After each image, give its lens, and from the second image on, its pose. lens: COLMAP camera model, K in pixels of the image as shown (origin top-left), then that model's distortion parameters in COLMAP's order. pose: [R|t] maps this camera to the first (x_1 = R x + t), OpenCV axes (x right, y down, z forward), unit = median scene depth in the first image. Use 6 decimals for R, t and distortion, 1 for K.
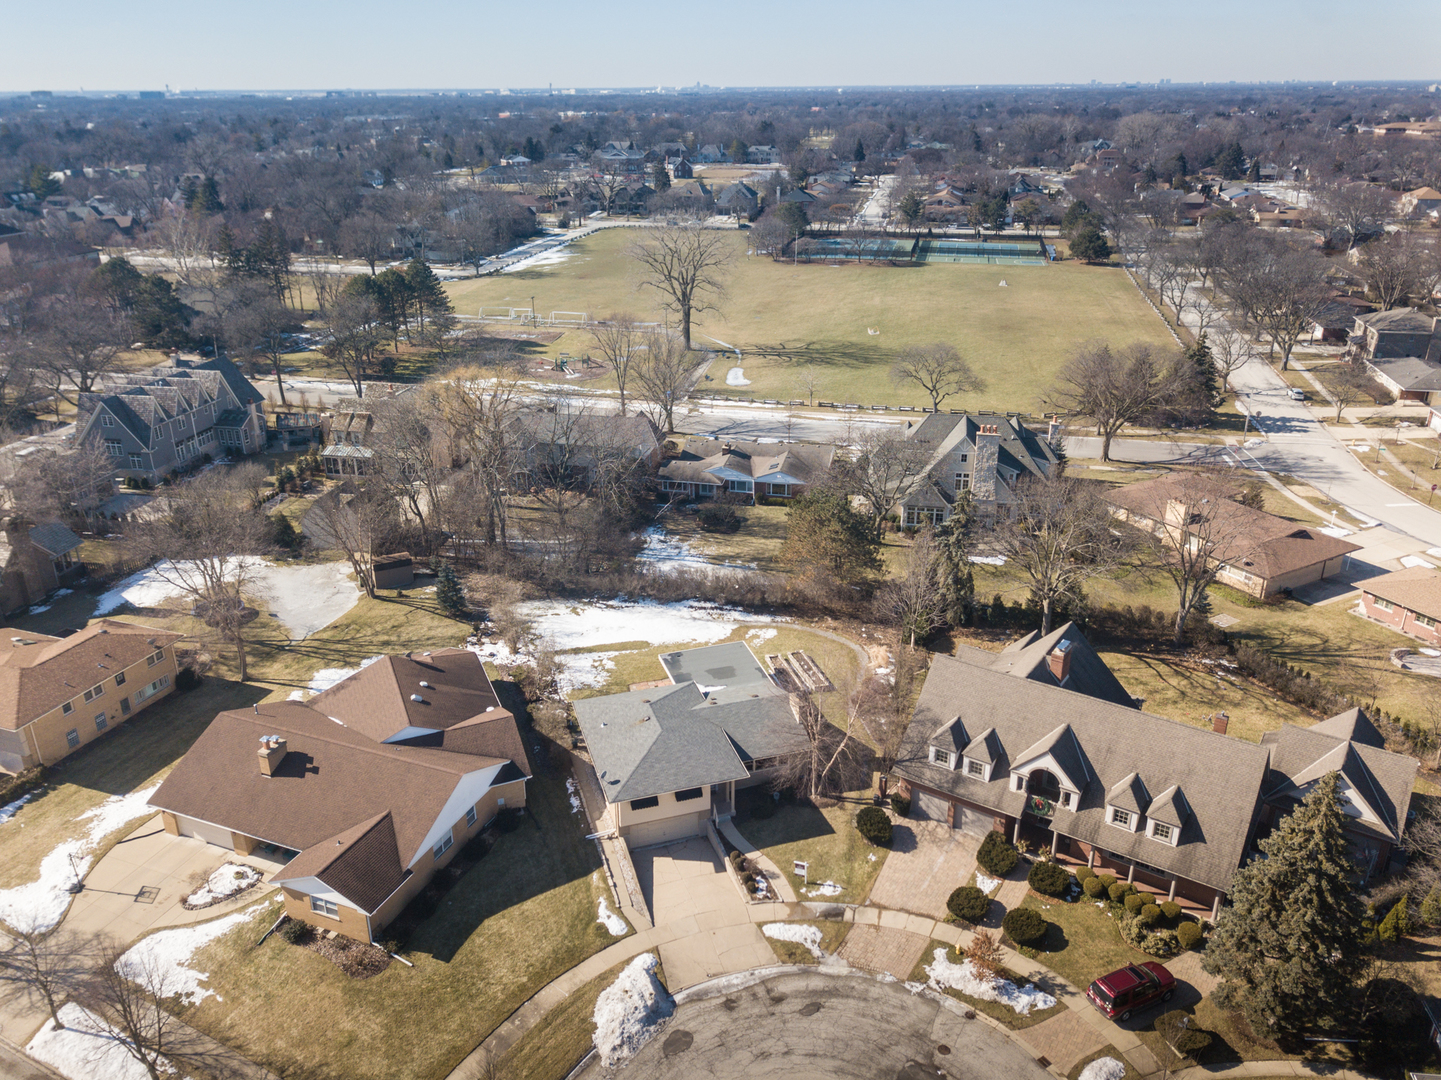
lens RADIAL K [[1118.6, 0, 720.5], [0, 1118.6, 540.0], [0, 0, 1]] dist [0.008664, -0.001422]
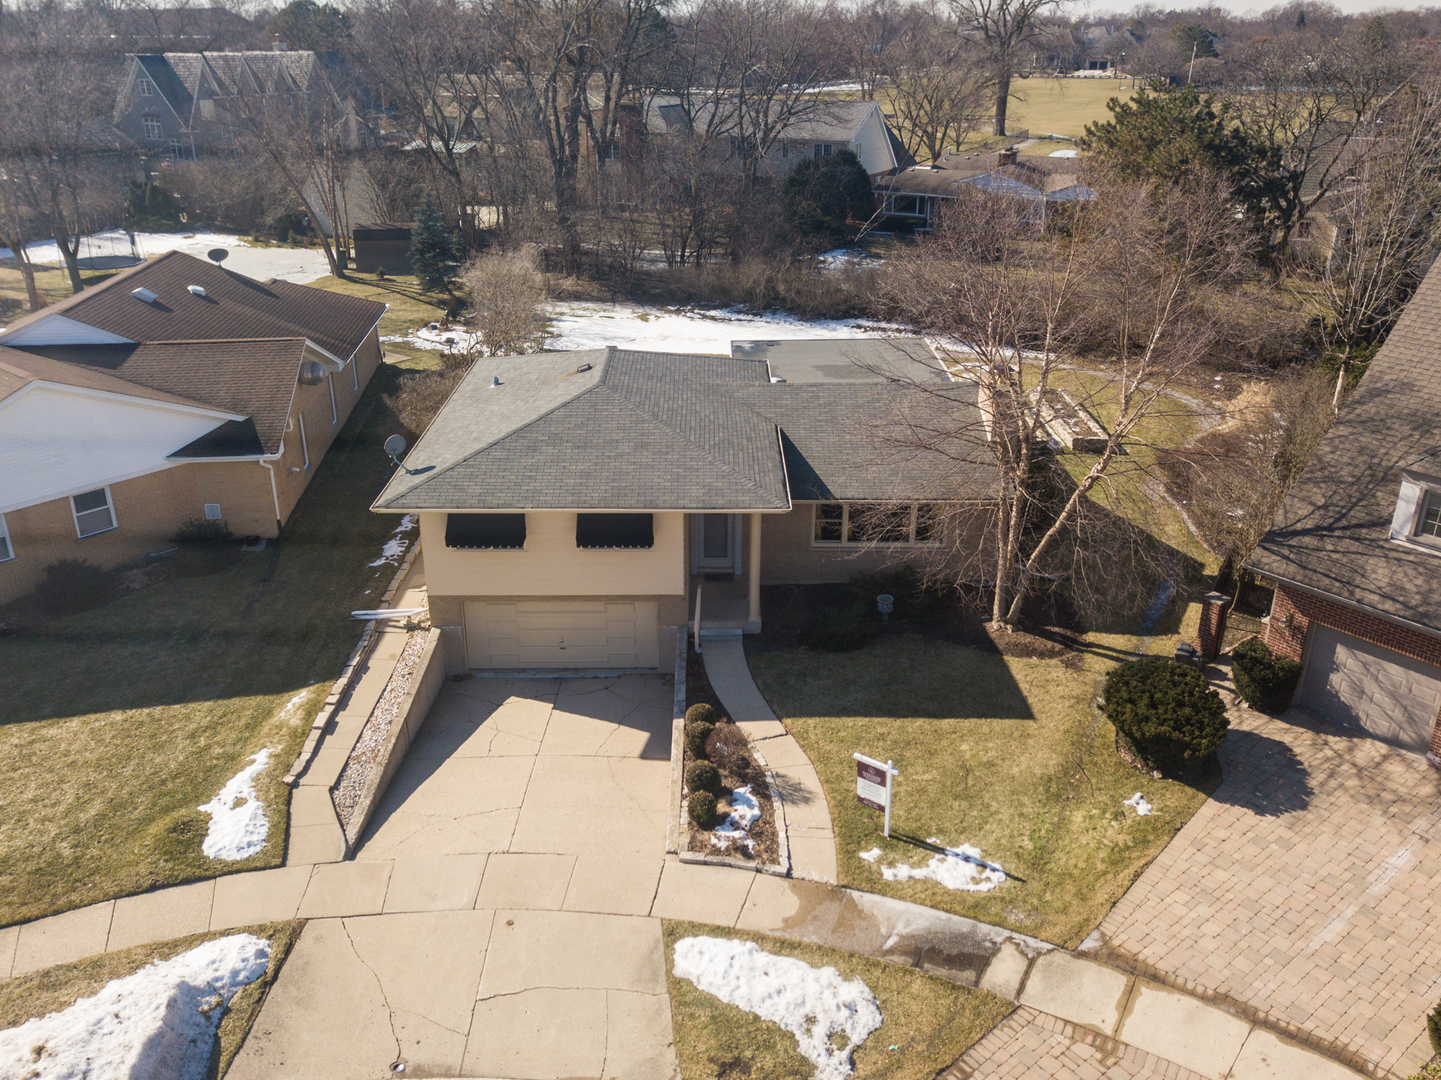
lens RADIAL K [[1199.3, 0, 689.5], [0, 1199.3, 533.5], [0, 0, 1]] dist [0.016139, -0.004798]
pose [[0.947846, 0.126656, -0.292484, 0.106582], [-0.124408, 0.991881, 0.026356, 0.218444], [0.293448, 0.011406, 0.955907, 0.658141]]
